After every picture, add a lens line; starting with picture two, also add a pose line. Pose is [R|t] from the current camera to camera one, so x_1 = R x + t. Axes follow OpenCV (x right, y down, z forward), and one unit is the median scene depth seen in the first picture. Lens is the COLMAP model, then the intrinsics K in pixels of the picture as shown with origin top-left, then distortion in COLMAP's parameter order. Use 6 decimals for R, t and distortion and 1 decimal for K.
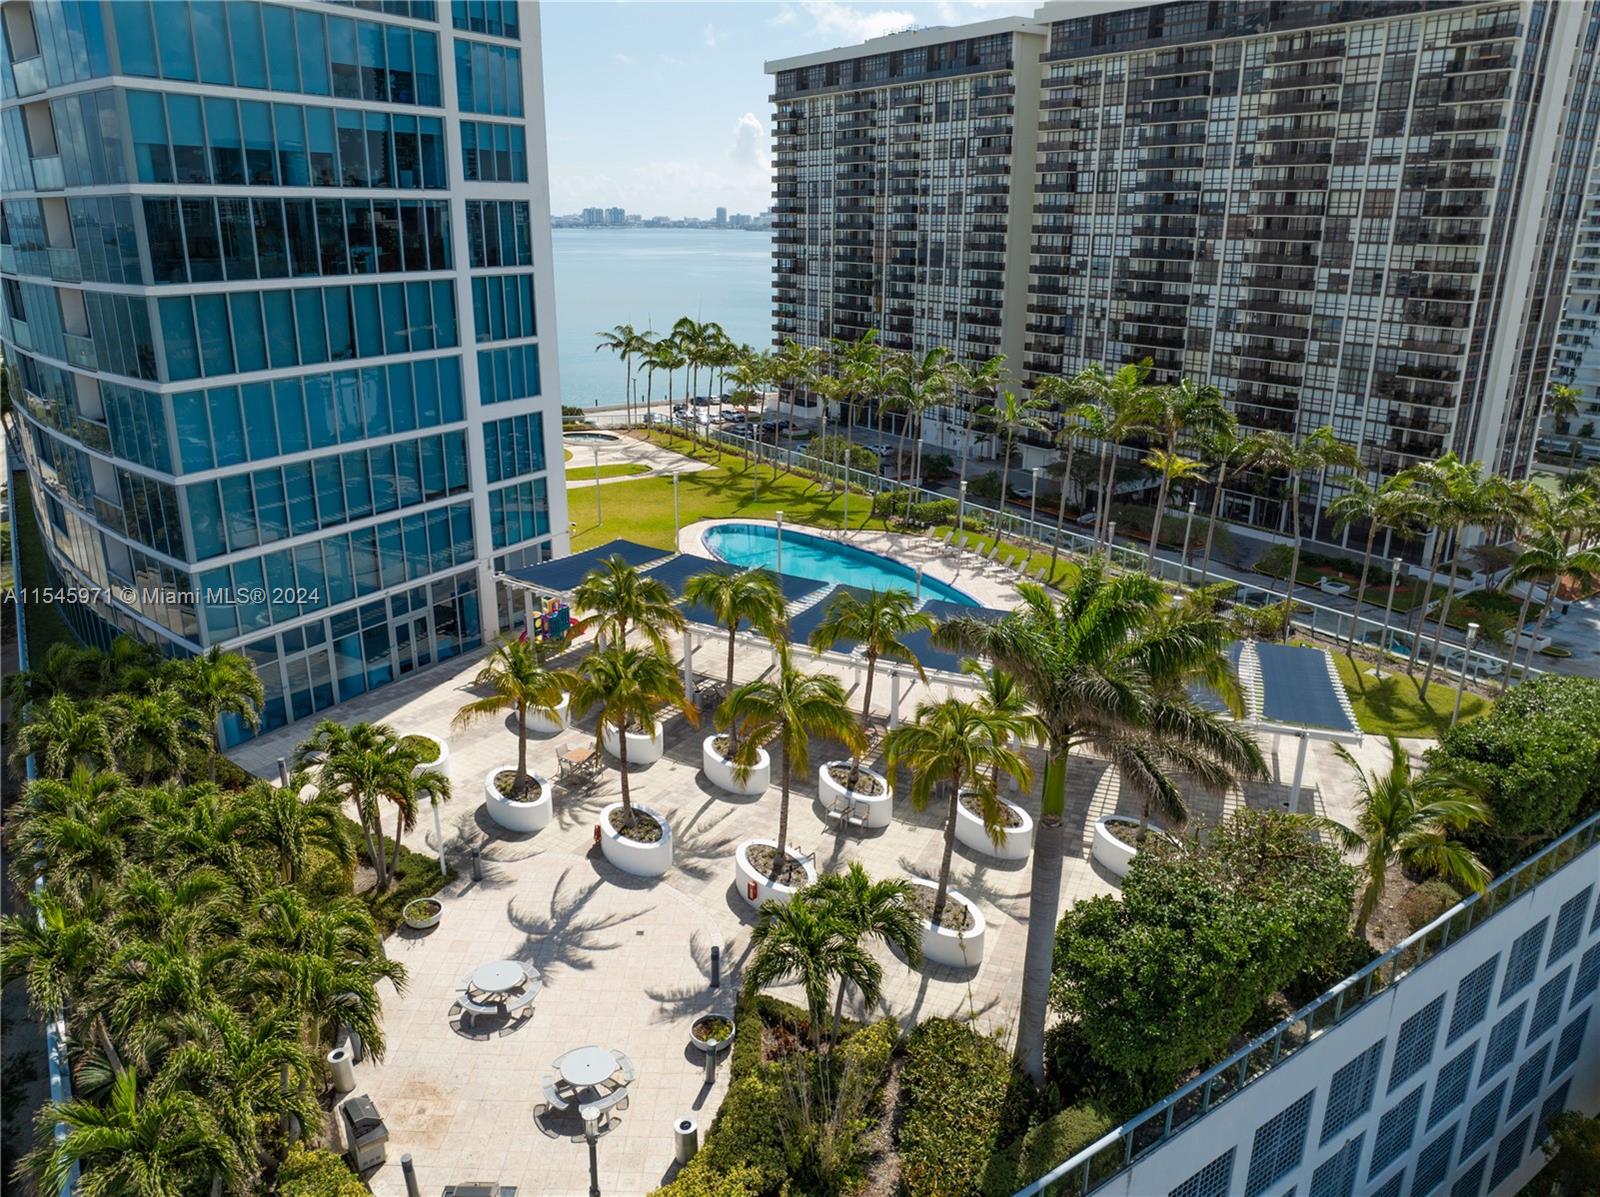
lens RADIAL K [[1121.7, 0, 800.3], [0, 1121.7, 600.3], [0, 0, 1]] dist [-0.022995, -0.016977]
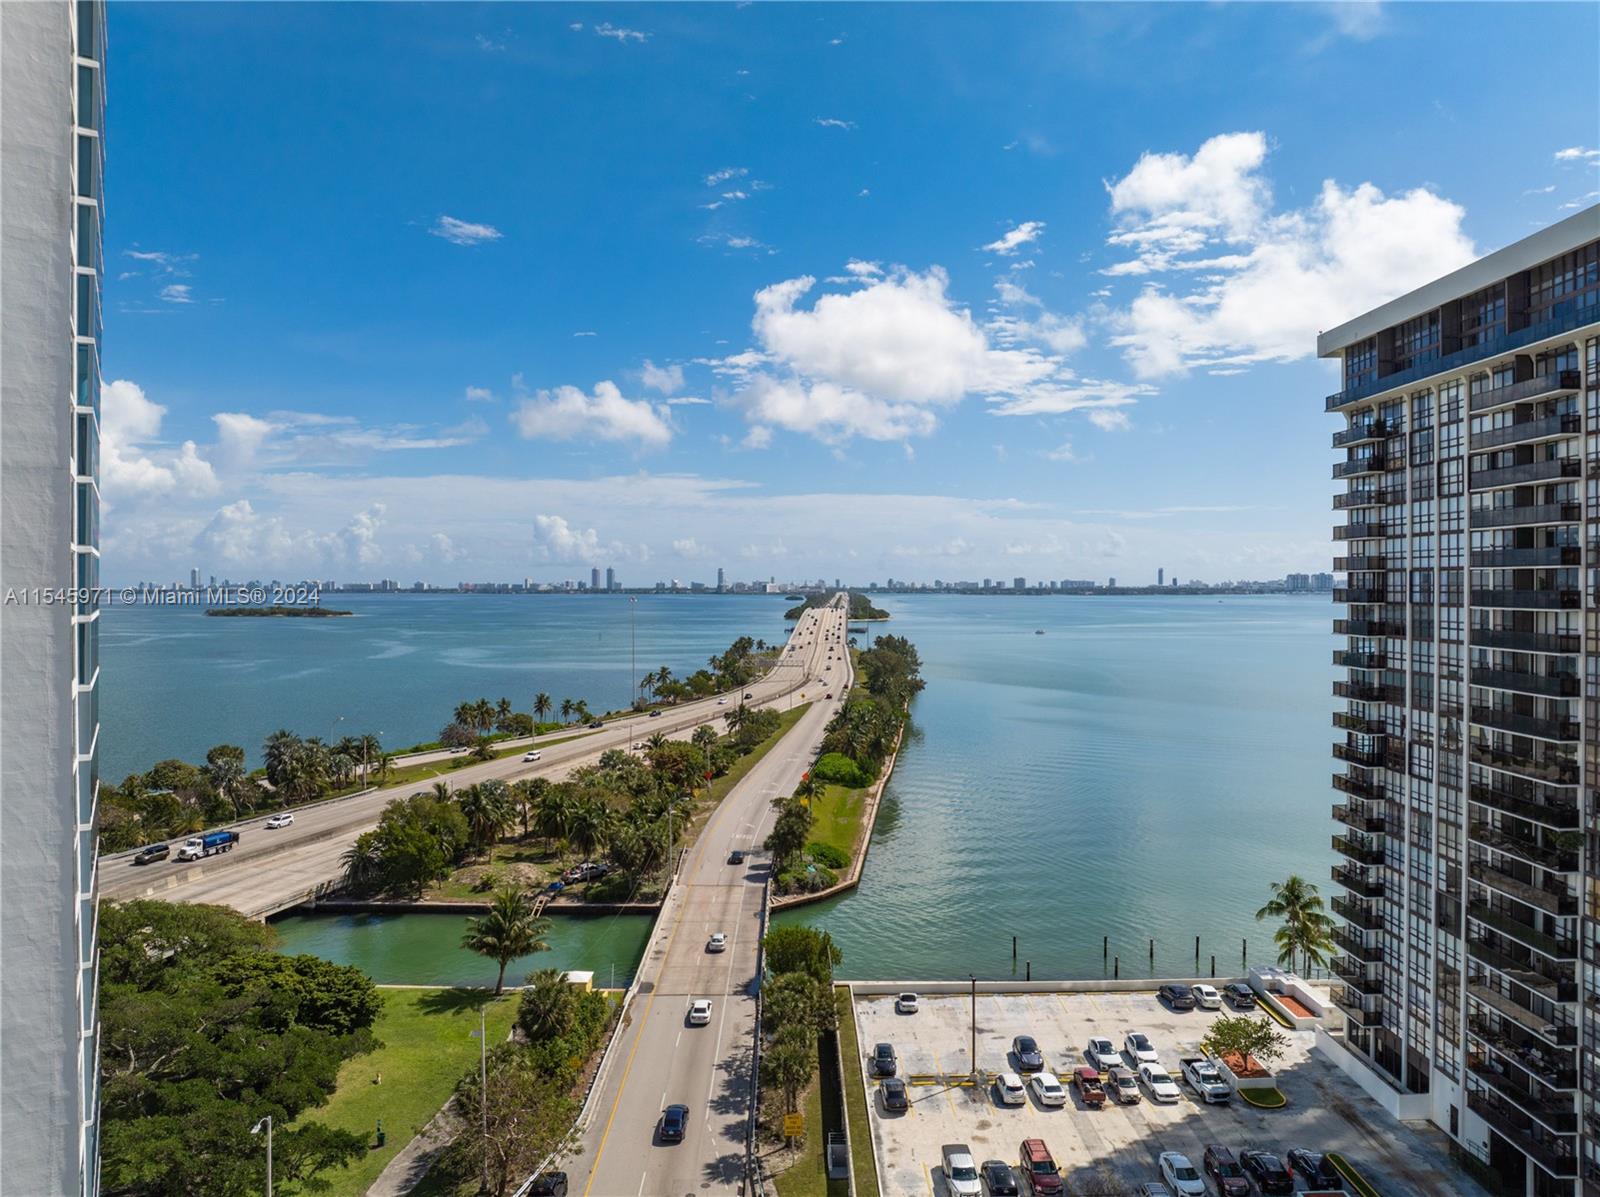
lens RADIAL K [[1121.7, 0, 811.6], [0, 1121.7, 592.1], [0, 0, 1]] dist [-0.022995, -0.016977]
pose [[0.830969, -0.003772, -0.556306, 0.070857], [-0.172474, 0.948959, -0.264064, -0.277191], [0.528908, 0.315378, 0.787904, 0.705071]]
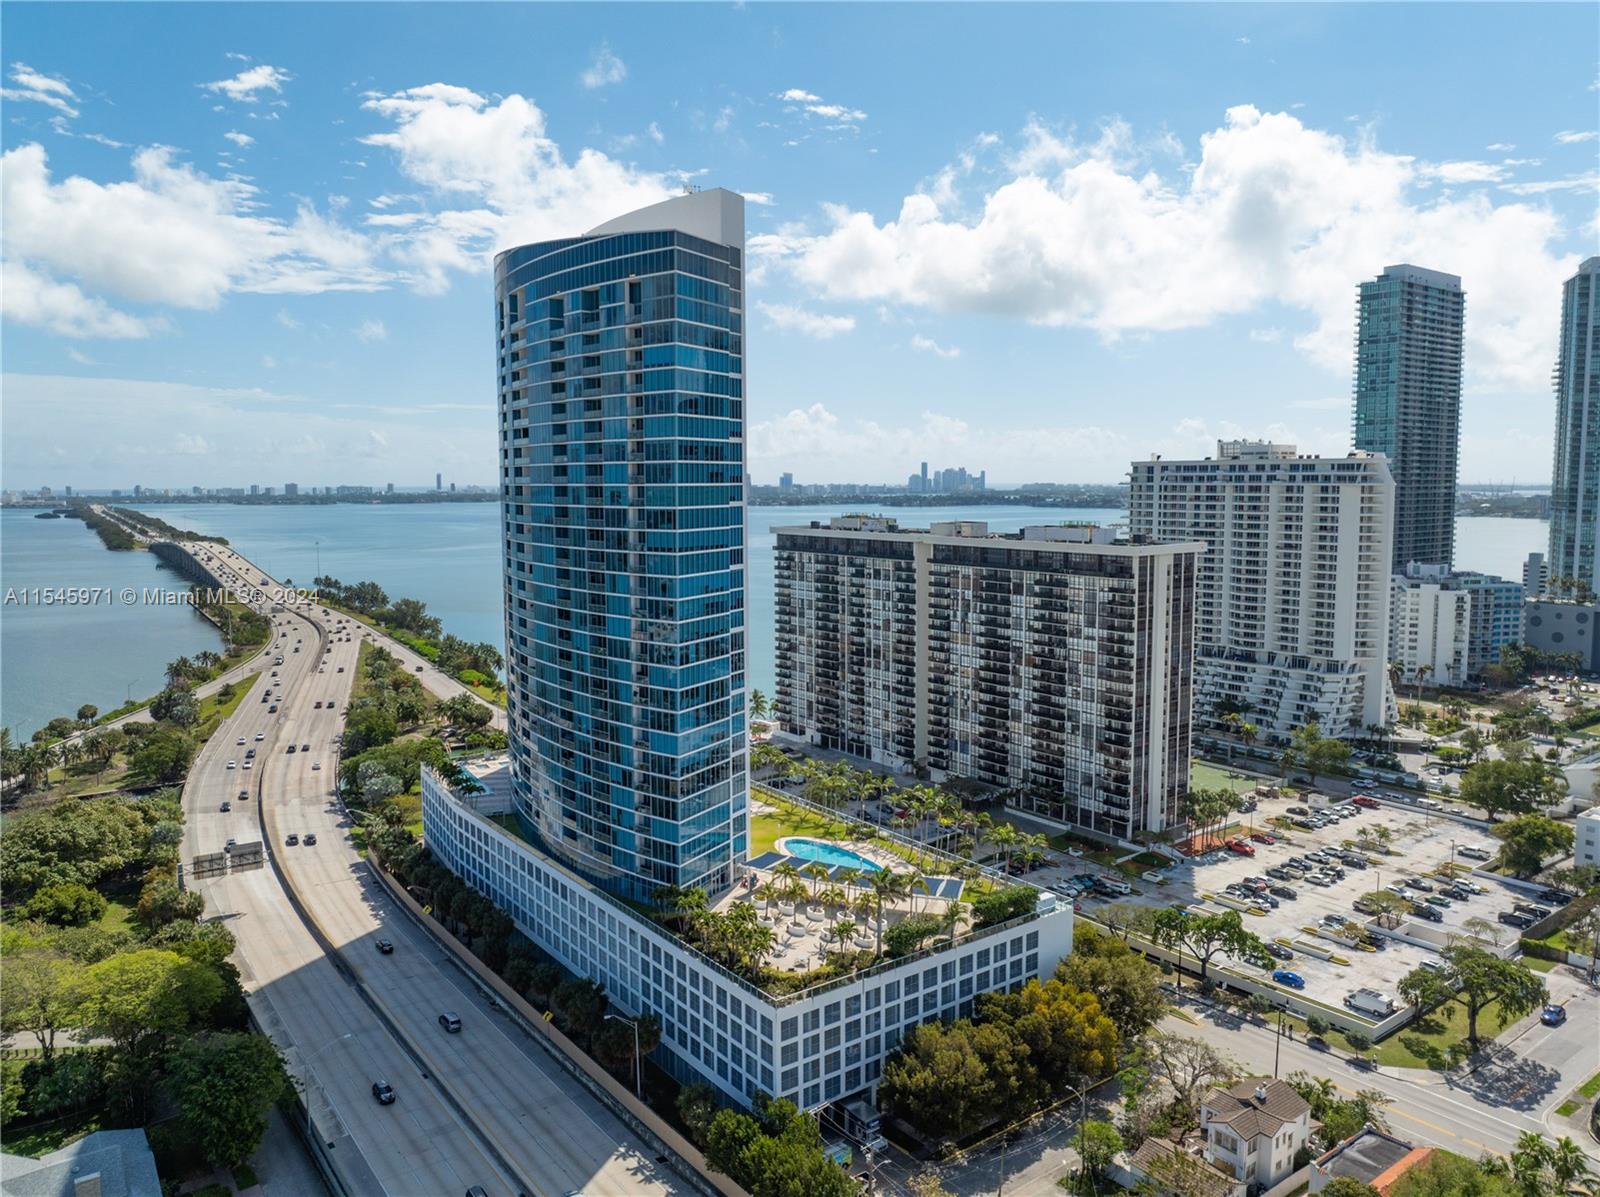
lens RADIAL K [[1121.7, 0, 800.1], [0, 1121.7, 600.9], [0, 0, 1]] dist [-0.022995, -0.016977]
pose [[0.999366, -0.013621, 0.032909, -0.057200], [0.020520, 0.975416, -0.219416, -0.016290], [-0.029112, 0.219952, 0.975076, -0.777533]]
